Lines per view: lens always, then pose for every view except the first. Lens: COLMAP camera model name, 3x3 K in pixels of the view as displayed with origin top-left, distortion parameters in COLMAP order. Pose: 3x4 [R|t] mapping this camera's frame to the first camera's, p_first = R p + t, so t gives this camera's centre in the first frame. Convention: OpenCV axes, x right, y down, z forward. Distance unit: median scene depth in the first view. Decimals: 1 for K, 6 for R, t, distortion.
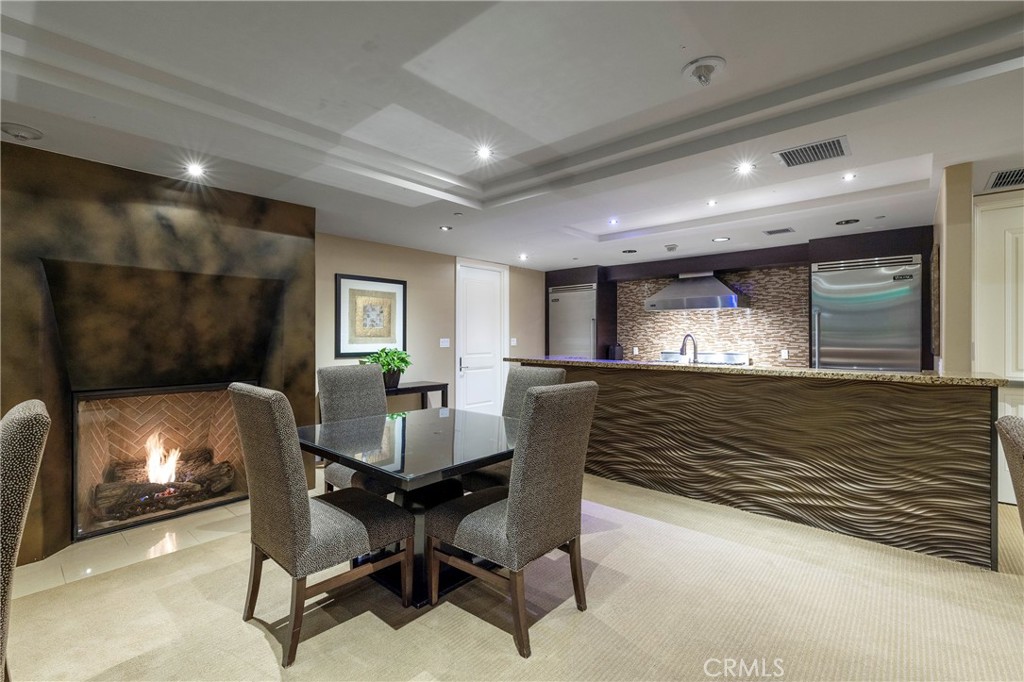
lens RADIAL K [[449.2, 0, 512.0], [0, 449.2, 341.0], [0, 0, 1]] dist [-0.000975, -0.000059]
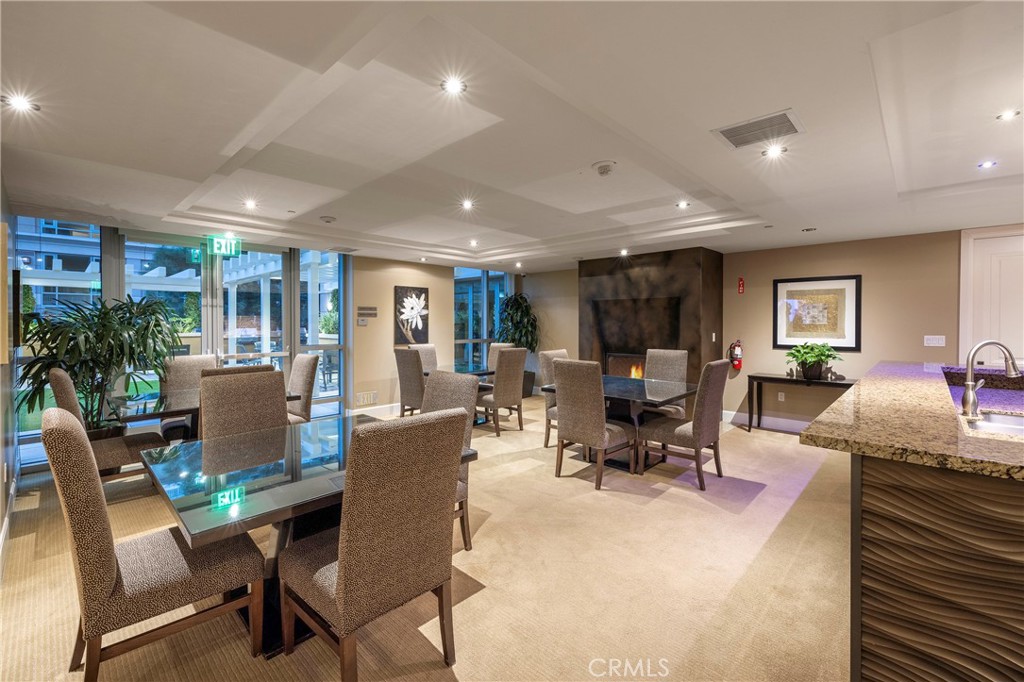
lens RADIAL K [[435.8, 0, 507.8], [0, 435.8, 337.7], [0, 0, 1]] dist [-0.000505, -0.000008]
pose [[-0.028428, 0.037661, -0.998886, 1.262267], [-0.010775, 0.999220, 0.037980, -0.044570], [0.999538, 0.011843, -0.028000, 0.466016]]
